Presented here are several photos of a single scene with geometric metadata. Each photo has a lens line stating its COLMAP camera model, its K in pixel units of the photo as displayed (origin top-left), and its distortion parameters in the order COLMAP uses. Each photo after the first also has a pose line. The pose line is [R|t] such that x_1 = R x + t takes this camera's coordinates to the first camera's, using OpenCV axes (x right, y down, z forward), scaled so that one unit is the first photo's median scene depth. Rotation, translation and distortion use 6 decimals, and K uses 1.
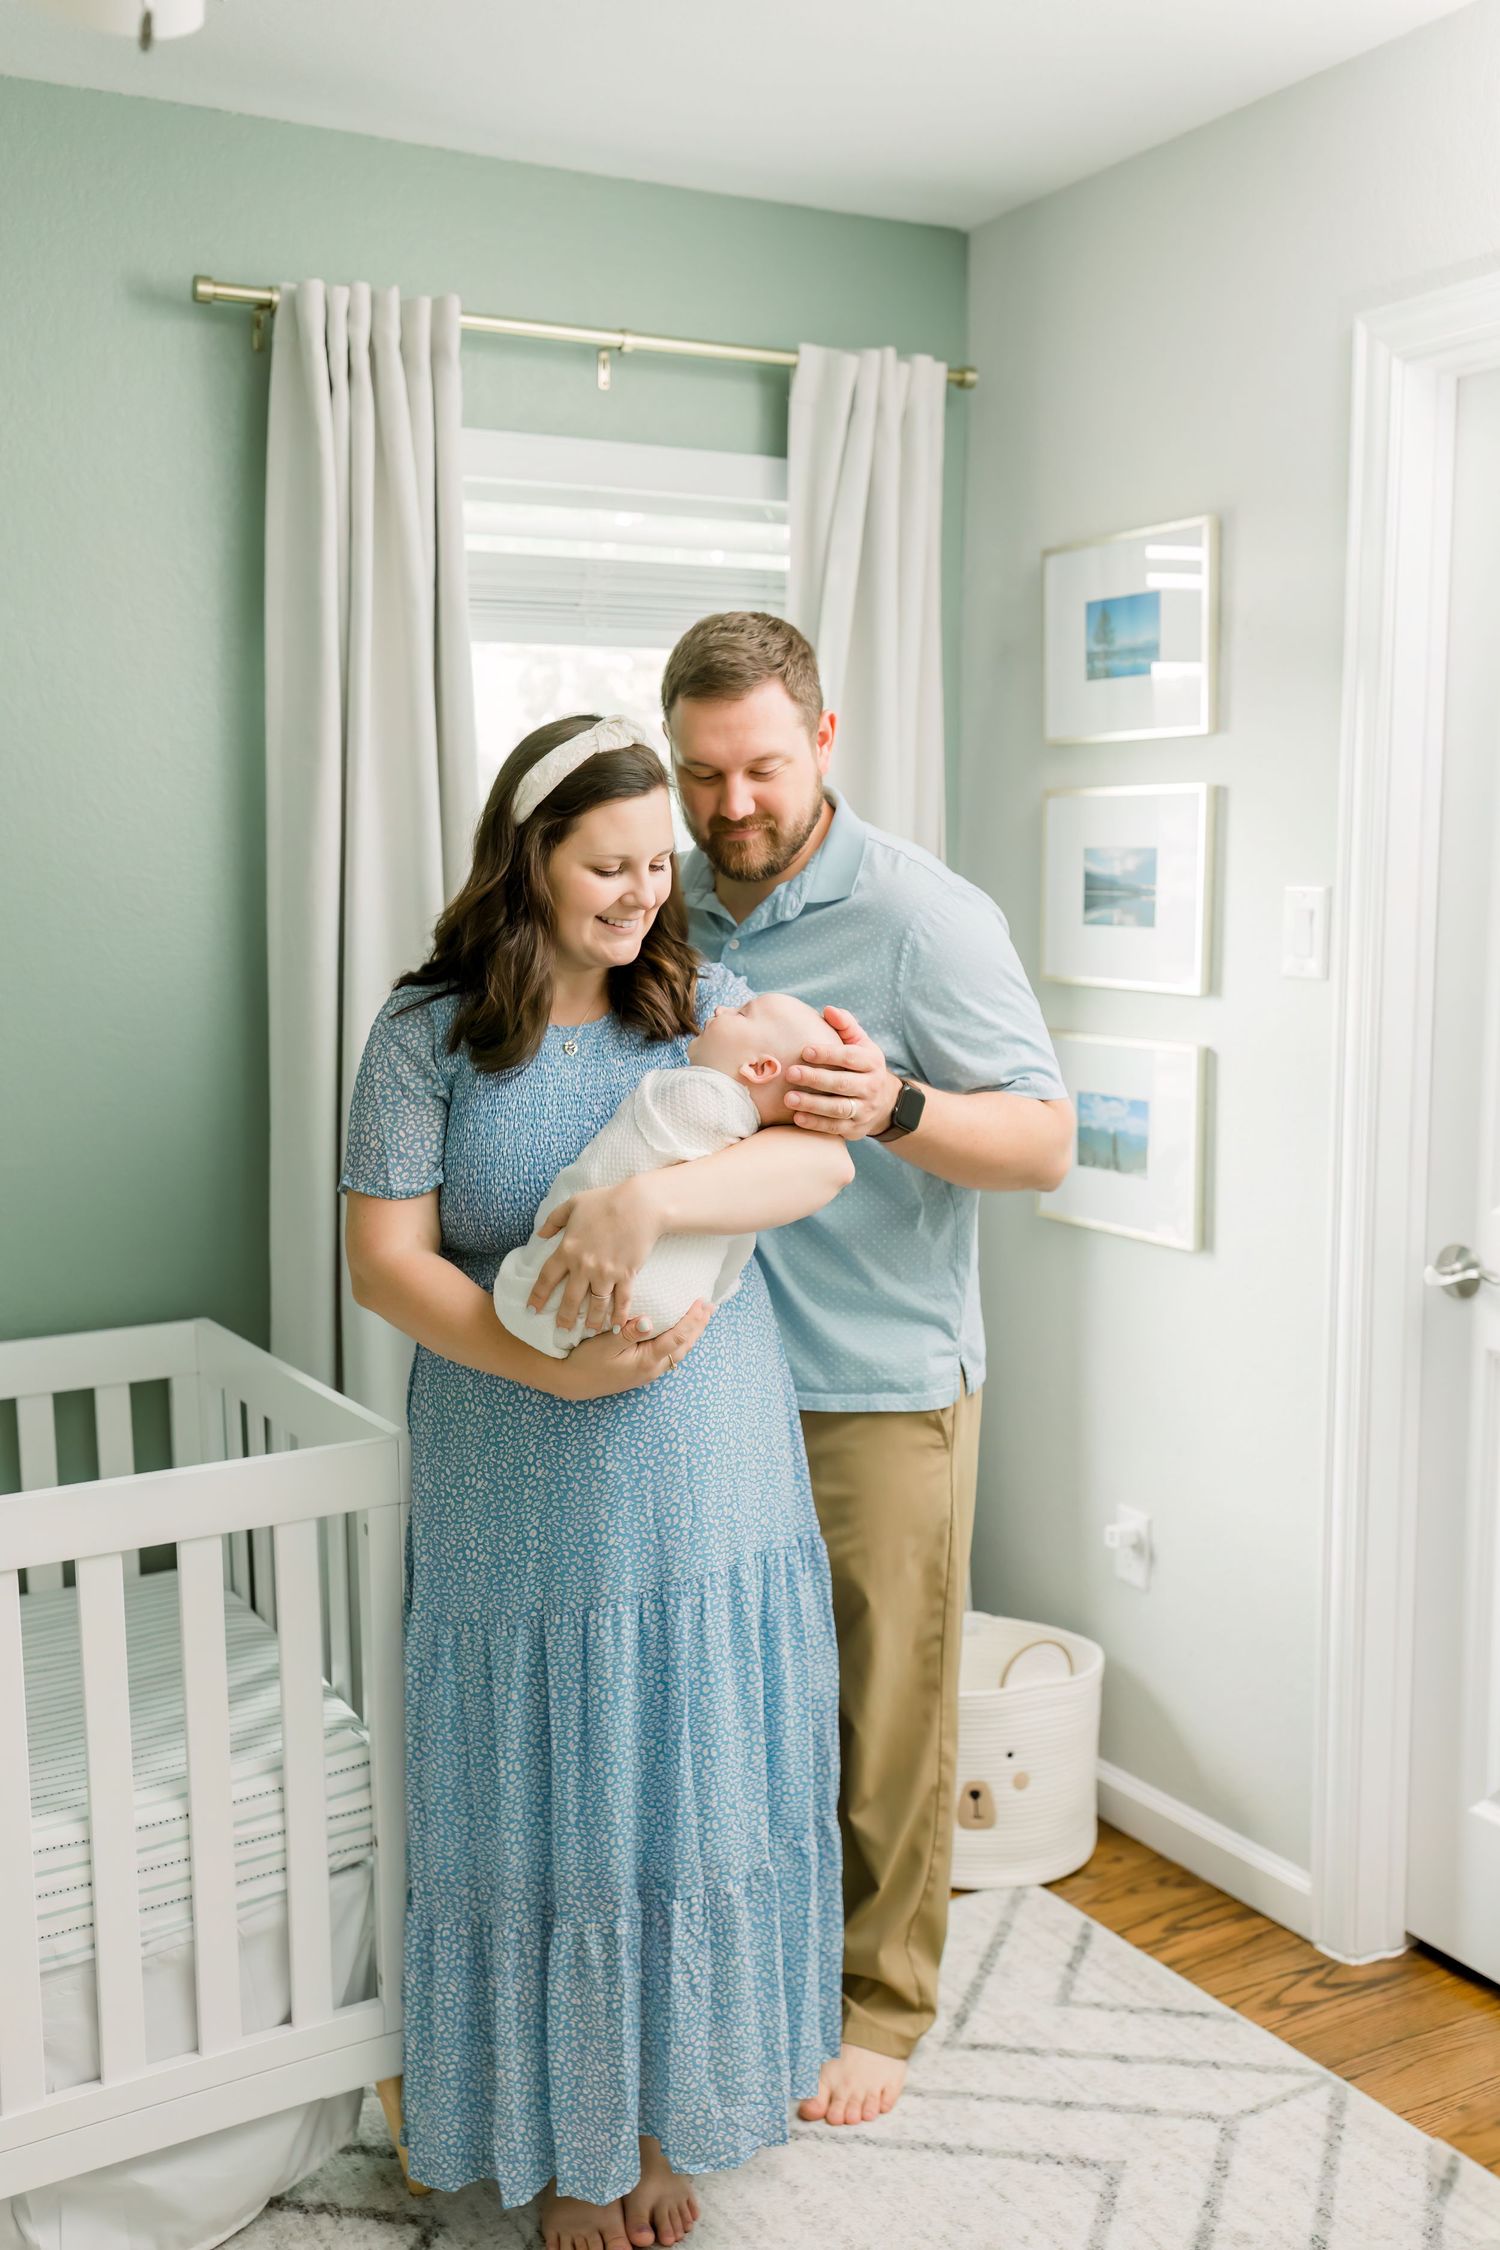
lens RADIAL K [[2272.7, 0, 739.8], [0, 2272.7, 1113.7], [0, 0, 1]] dist [0.019758, 0.000000]
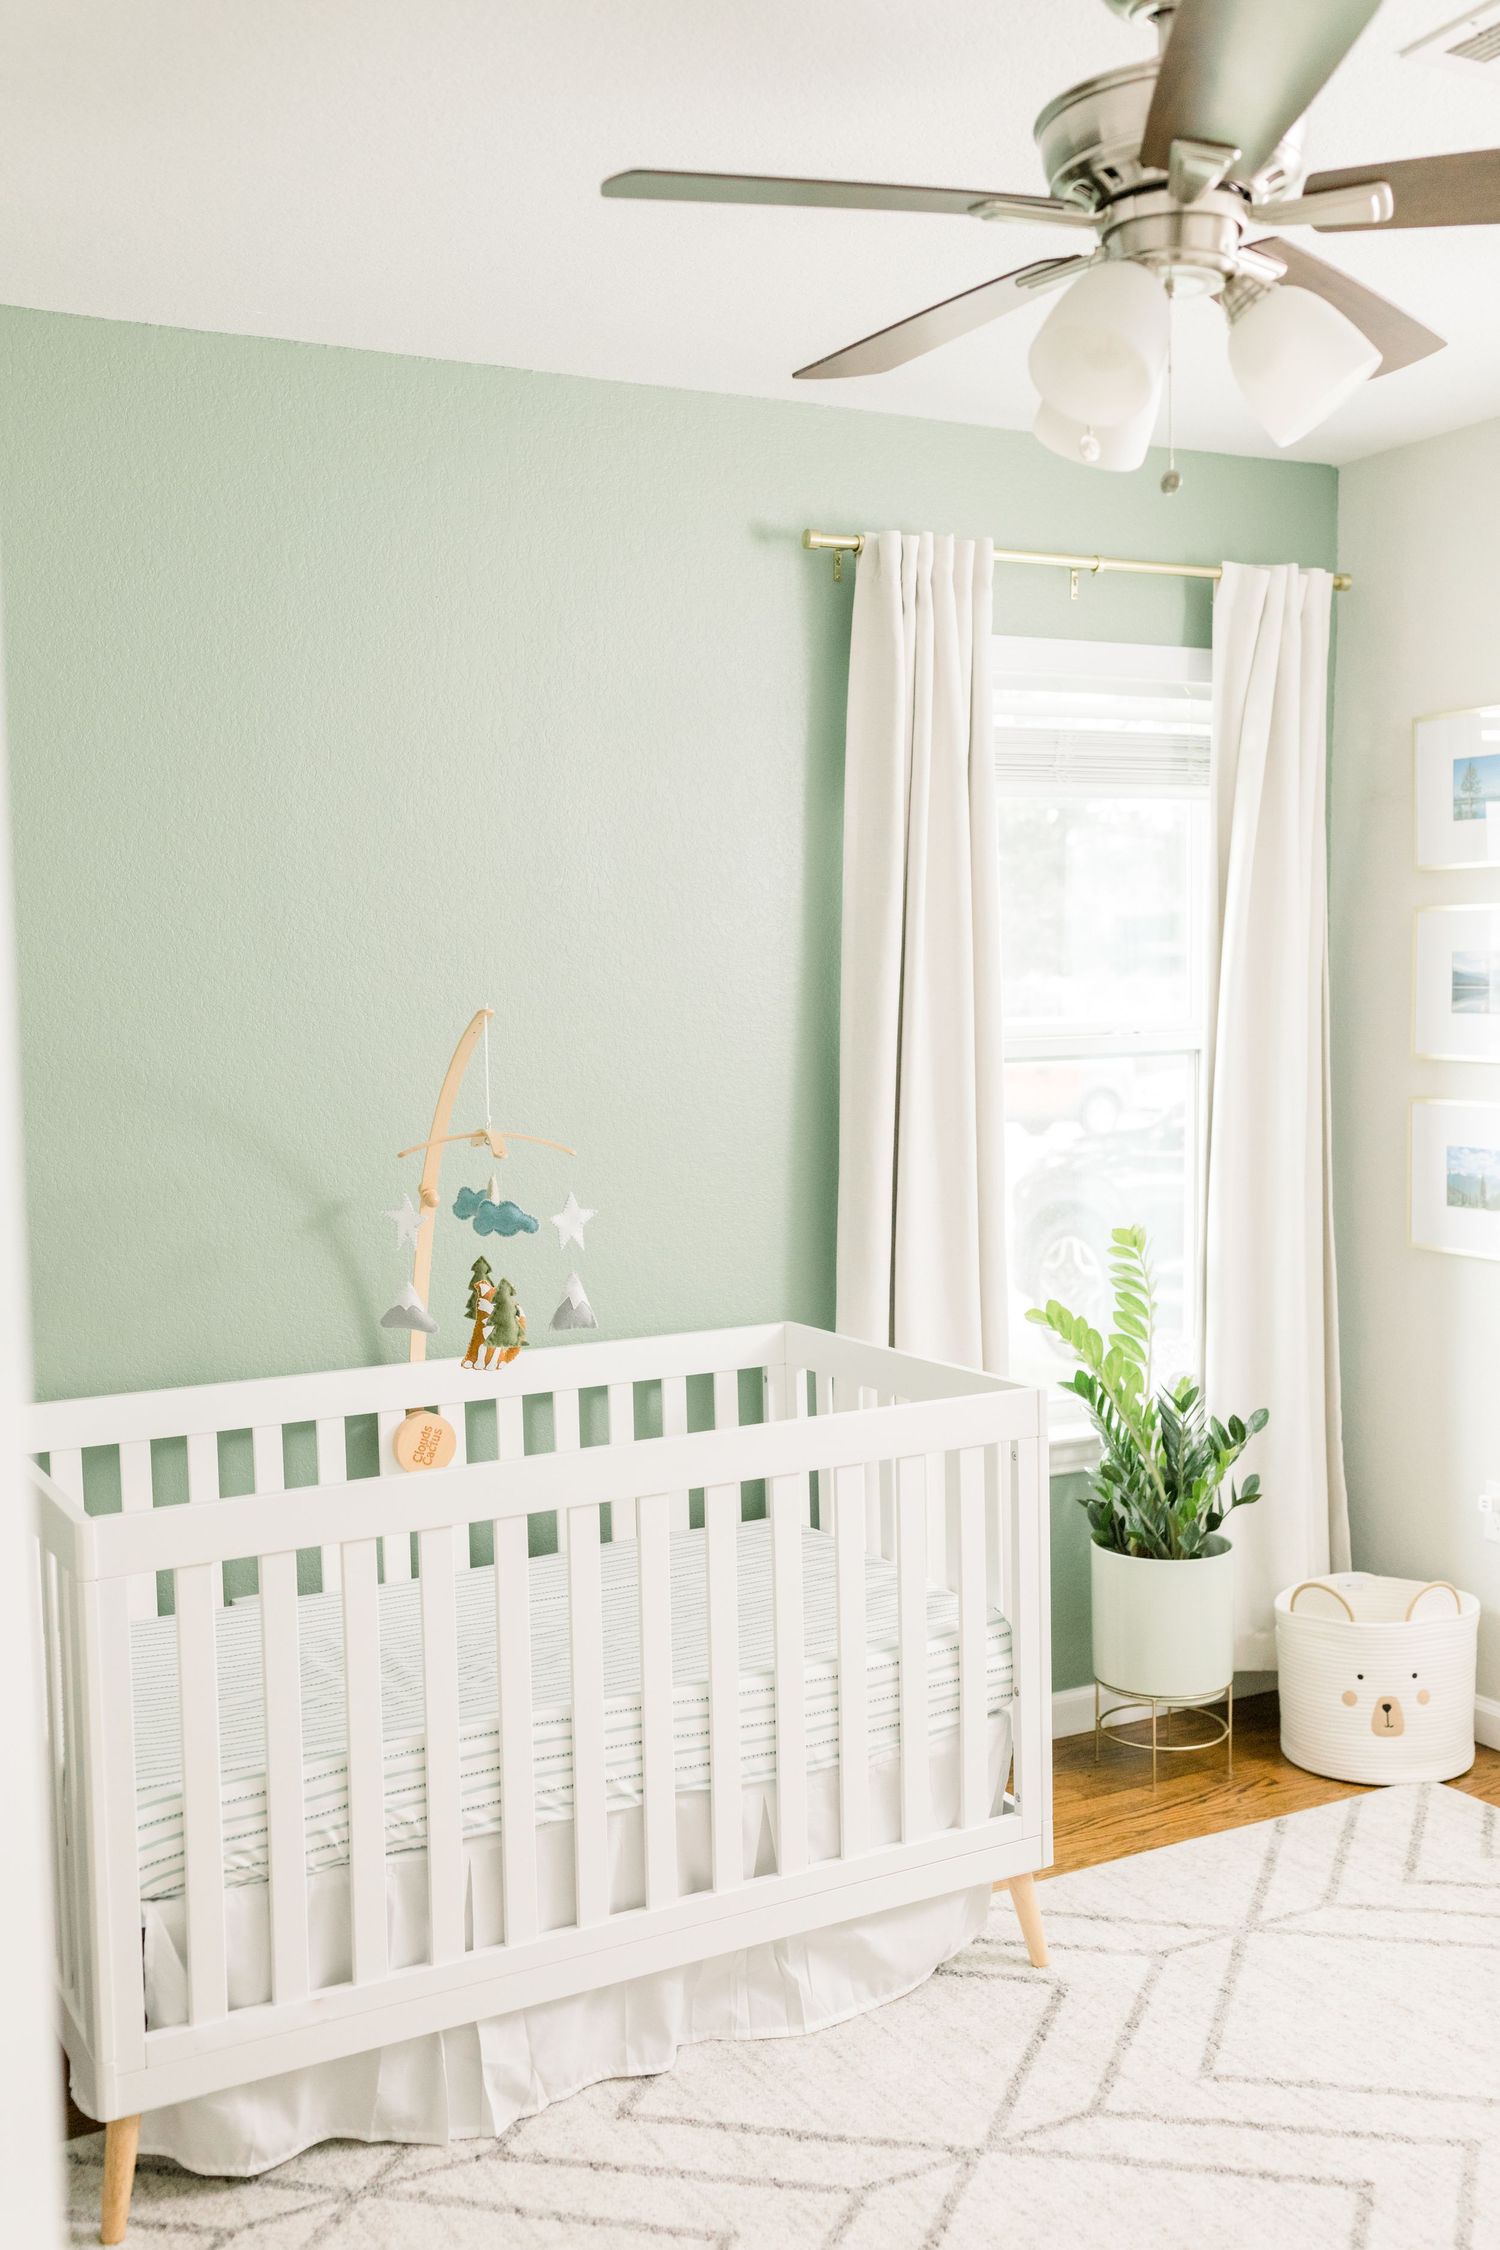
lens RADIAL K [[2272.7, 0, 733.2], [0, 2272.7, 1109.2], [0, 0, 1]] dist [0.019758, 0.000000]
pose [[0.999533, -0.005449, -0.030060, -0.233869], [0.003965, 0.998779, -0.049232, 0.034274], [0.030292, 0.049090, 0.998335, -0.297843]]
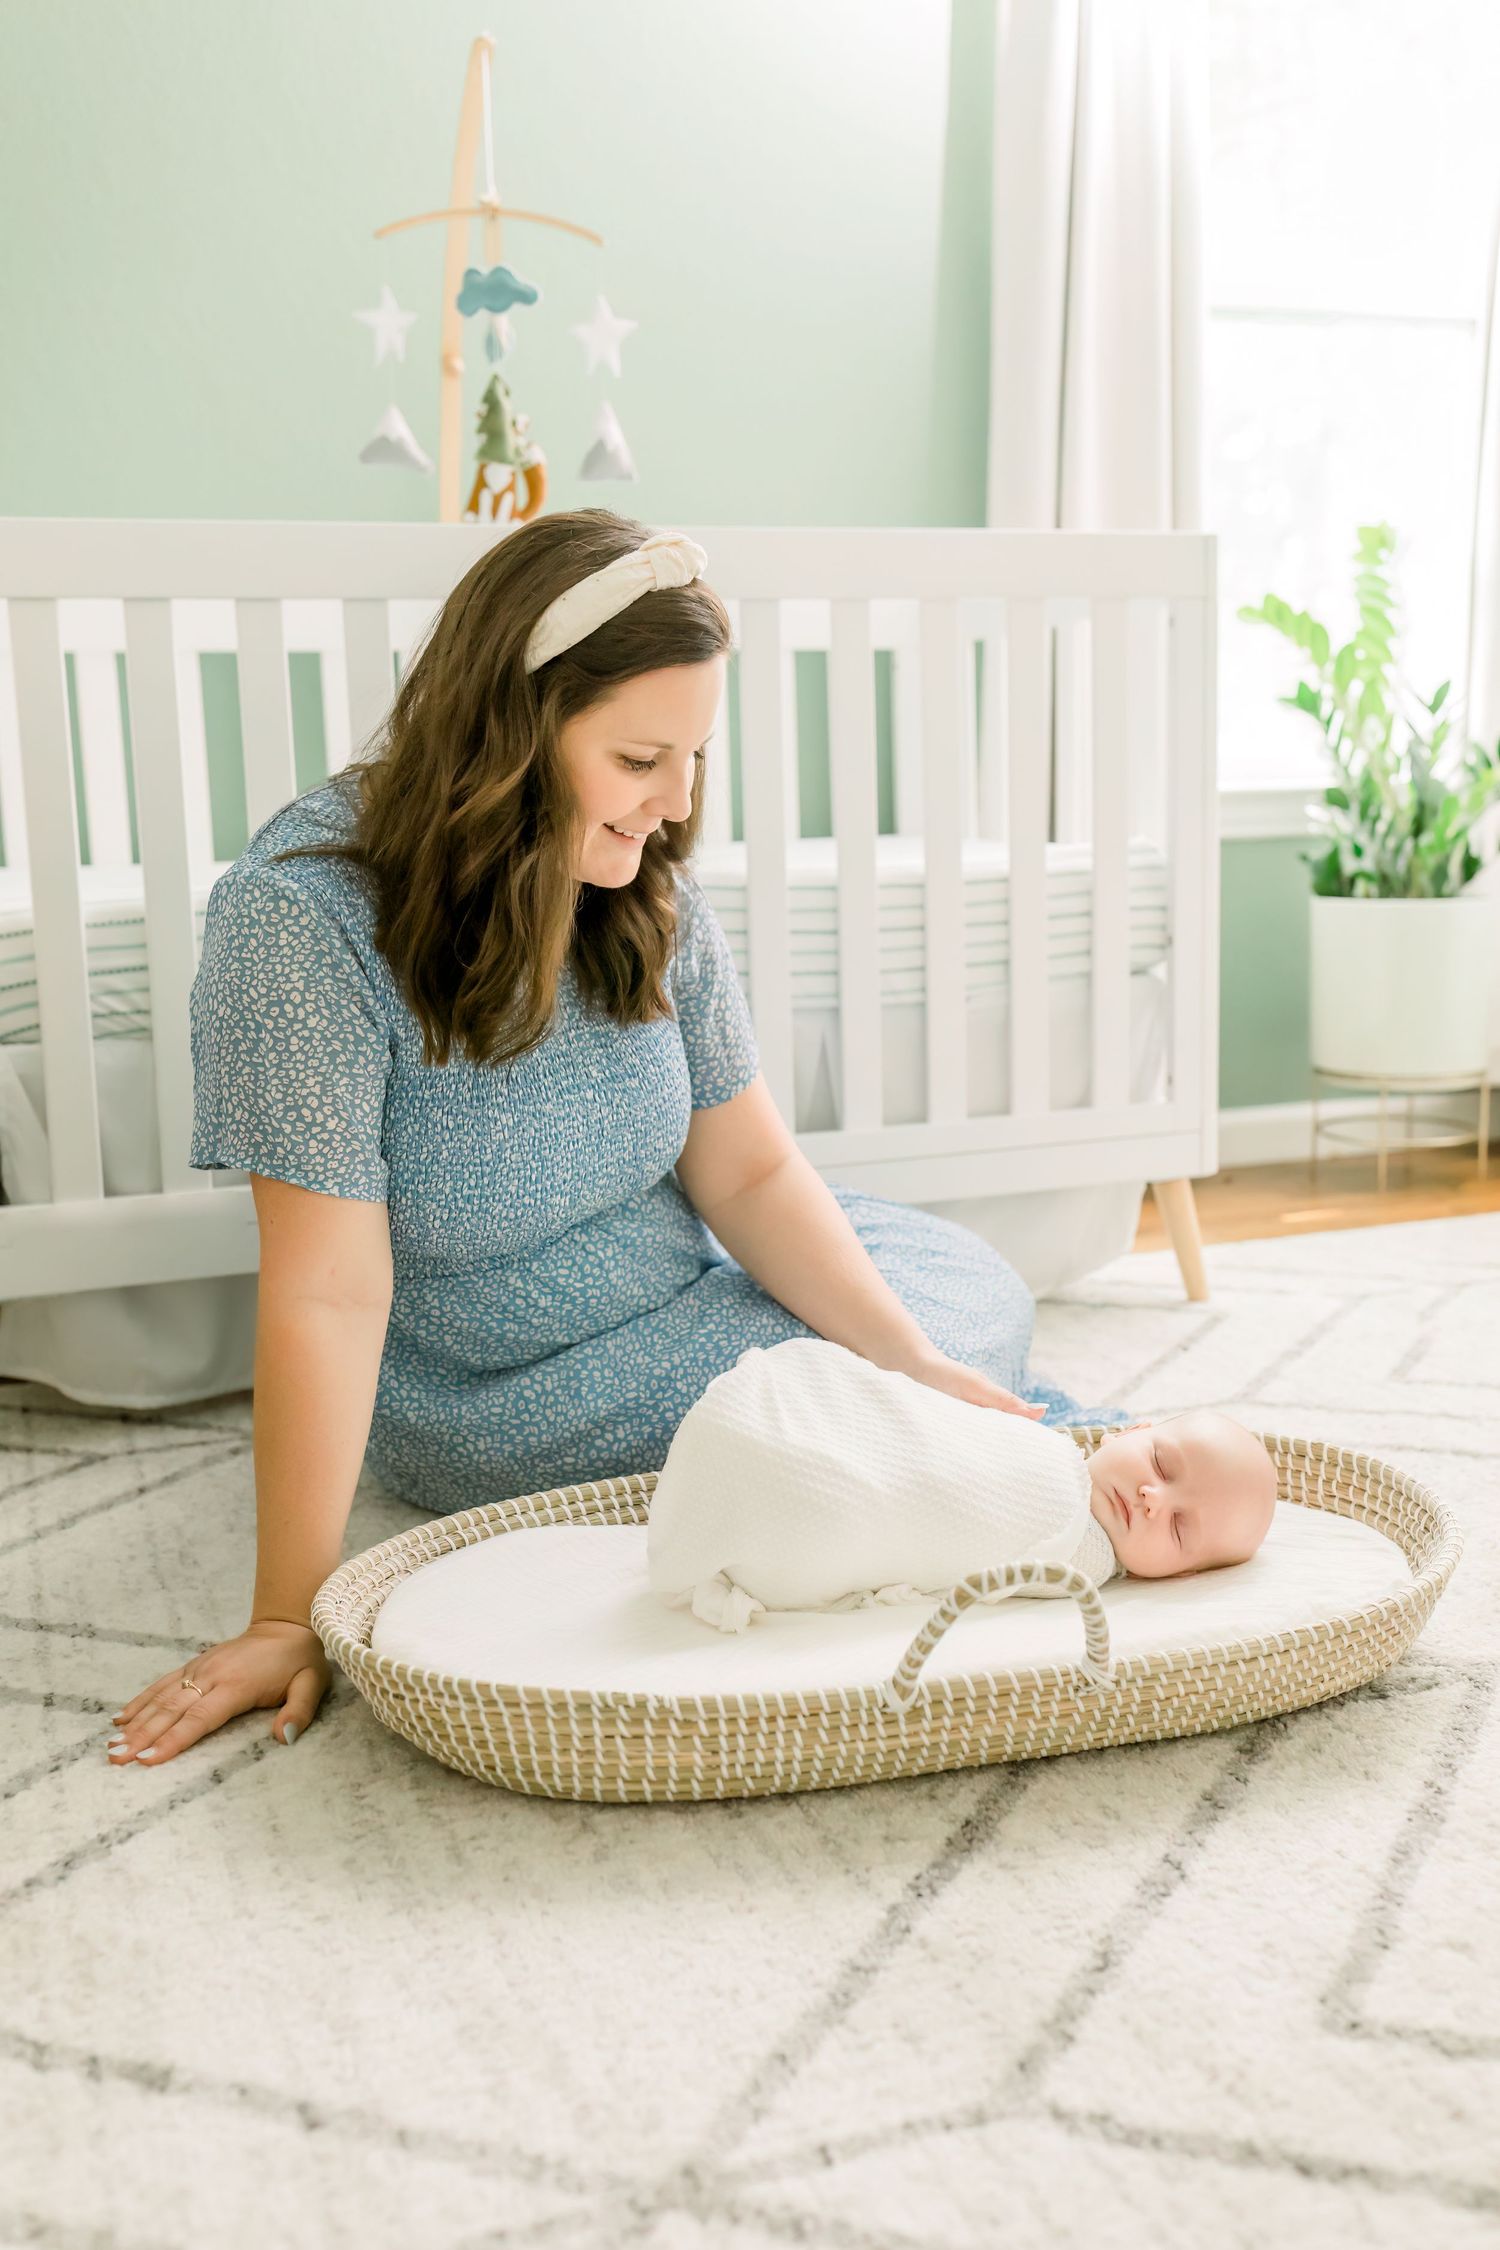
lens RADIAL K [[2239.4, 0, 729.8], [0, 2239.4, 1143.6], [0, 0, 1]] dist [0.033313, 0.000000]
pose [[0.984098, 0.010717, -0.177305, -0.143527], [-0.003195, 0.999085, 0.042657, 0.304533], [0.177600, -0.041412, 0.983231, -0.035707]]
